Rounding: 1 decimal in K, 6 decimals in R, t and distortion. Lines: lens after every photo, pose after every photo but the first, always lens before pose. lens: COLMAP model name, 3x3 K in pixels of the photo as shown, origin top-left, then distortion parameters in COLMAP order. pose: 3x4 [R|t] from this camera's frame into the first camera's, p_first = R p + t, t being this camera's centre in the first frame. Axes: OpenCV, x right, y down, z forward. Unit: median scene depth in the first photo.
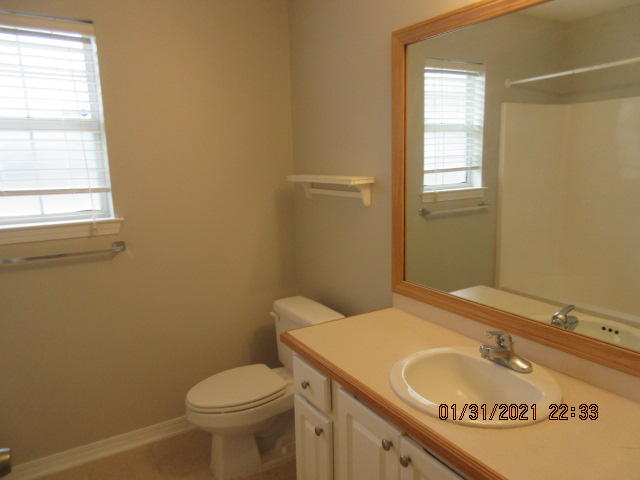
lens RADIAL K [[475.0, 0, 321.8], [0, 475.0, 241.9], [0, 0, 1]] dist [-0.009441, 0.000042]
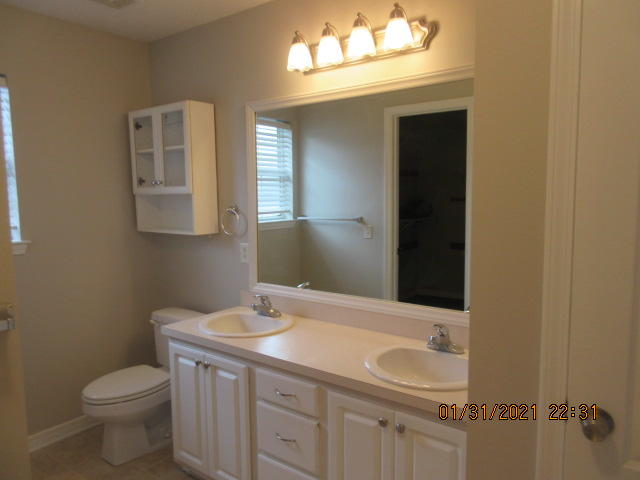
lens RADIAL K [[475.0, 0, 319.3], [0, 475.0, 240.5], [0, 0, 1]] dist [-0.009441, 0.000042]
pose [[0.922516, 0.003139, 0.385945, -0.186138], [0.032884, 0.995692, -0.086701, 0.065952], [-0.384555, 0.092674, 0.918438, -0.309273]]
